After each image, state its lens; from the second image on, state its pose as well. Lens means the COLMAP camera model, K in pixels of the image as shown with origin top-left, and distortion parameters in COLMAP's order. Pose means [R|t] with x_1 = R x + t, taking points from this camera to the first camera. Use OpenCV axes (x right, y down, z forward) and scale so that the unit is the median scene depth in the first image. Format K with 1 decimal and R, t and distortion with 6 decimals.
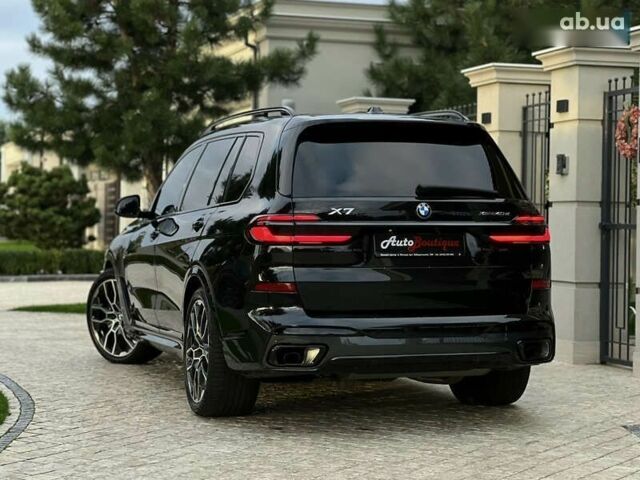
lens RADIAL K [[1452.6, 0, 319.2], [0, 1452.6, 239.2], [0, 0, 1]] dist [0.066945, 0.599690]
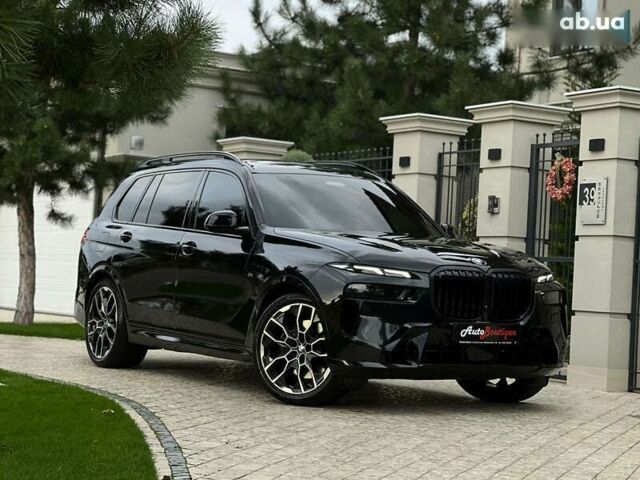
lens RADIAL K [[1440.1, 0, 322.5], [0, 1440.1, 241.3], [0, 0, 1]] dist [0.105149, 0.270980]
pose [[0.975126, 0.044322, 0.217176, -0.218338], [-0.037273, 0.998640, -0.036451, 0.025416], [-0.218496, 0.027449, 0.975452, -0.090442]]
